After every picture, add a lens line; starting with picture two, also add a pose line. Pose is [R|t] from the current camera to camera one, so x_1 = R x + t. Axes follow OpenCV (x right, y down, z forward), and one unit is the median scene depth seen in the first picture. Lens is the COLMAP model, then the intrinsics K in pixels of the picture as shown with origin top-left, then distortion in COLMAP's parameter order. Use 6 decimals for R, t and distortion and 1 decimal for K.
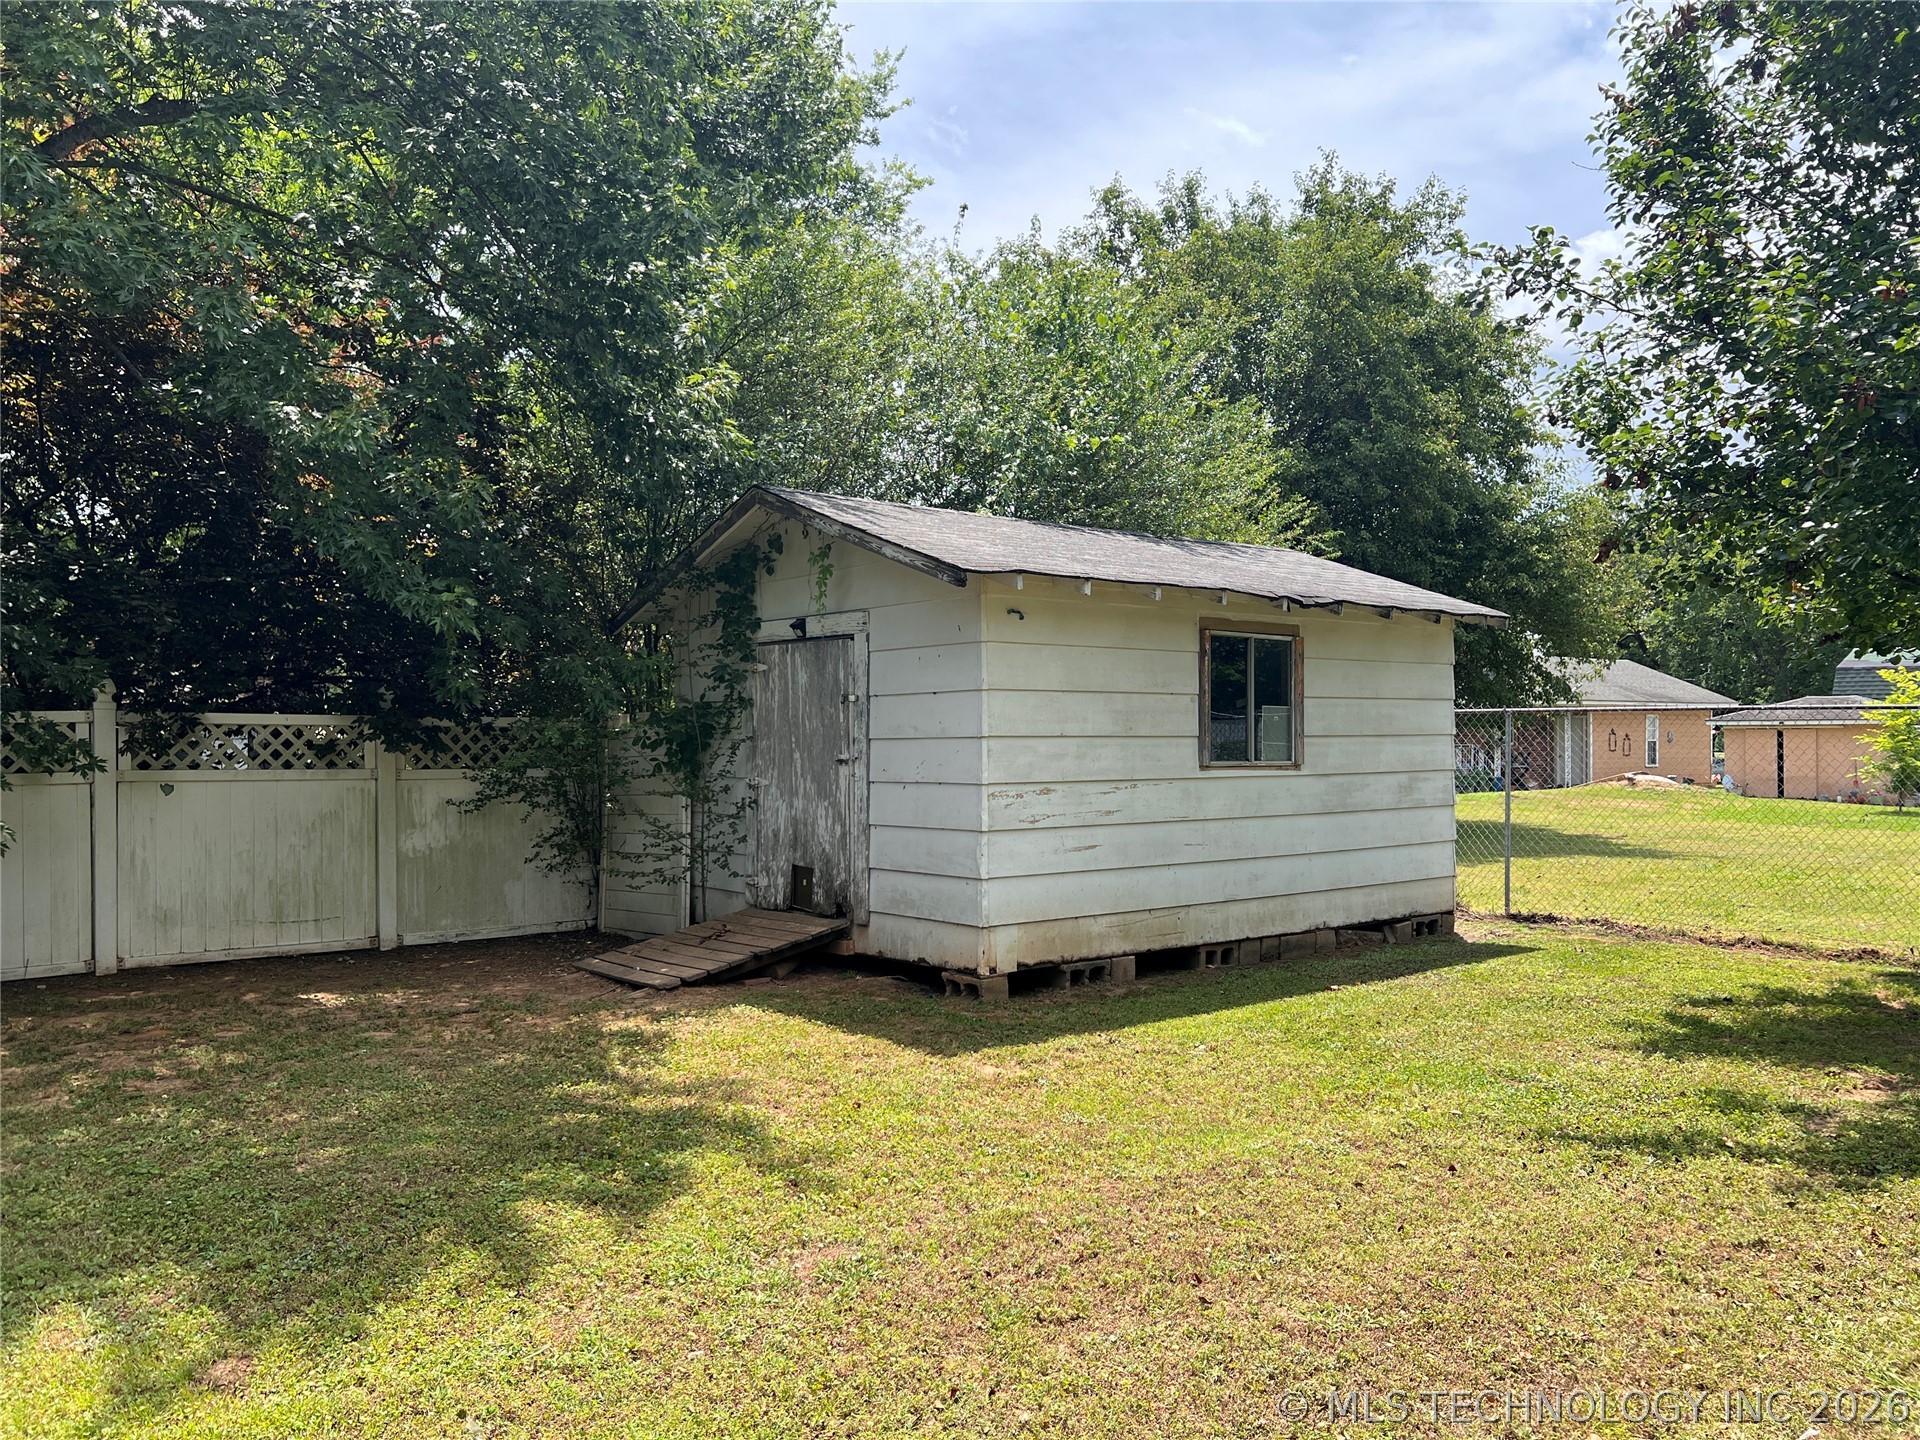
lens RADIAL K [[1452.4, 0, 957.0], [0, 1452.4, 727.2], [0, 0, 1]] dist [0.038691, -0.036934]
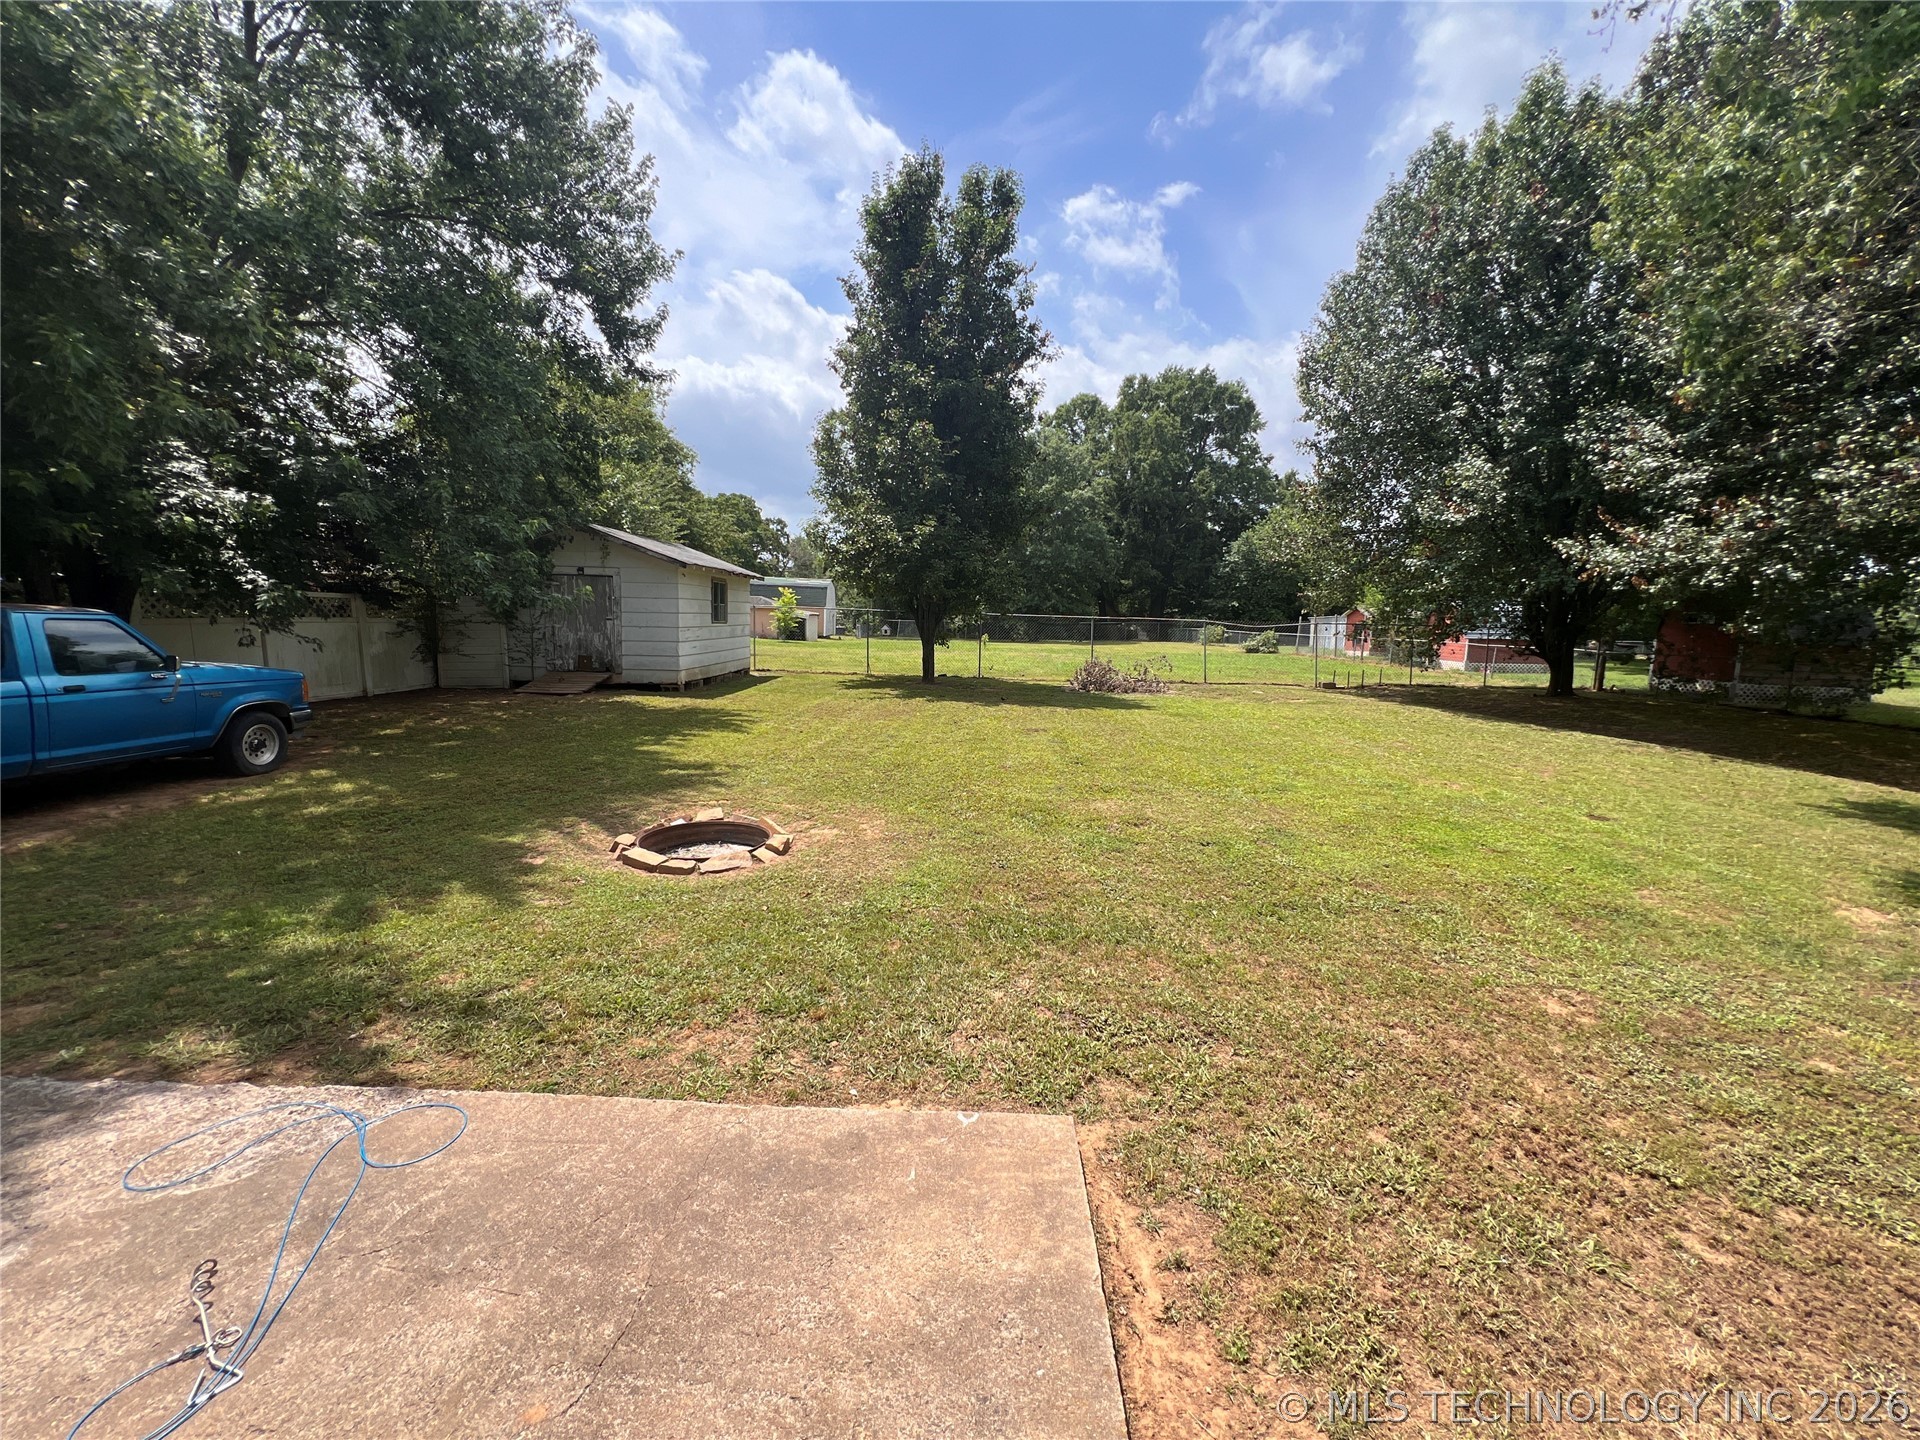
lens RADIAL K [[772.3, 0, 955.2], [0, 772.3, 719.1], [0, 0, 1]] dist [-0.004727, 0.001670]
pose [[0.668125, -0.074798, 0.740280, -0.723393], [-0.035782, 0.990553, 0.132380, -0.006849], [-0.743188, -0.114935, 0.659137, -0.535075]]
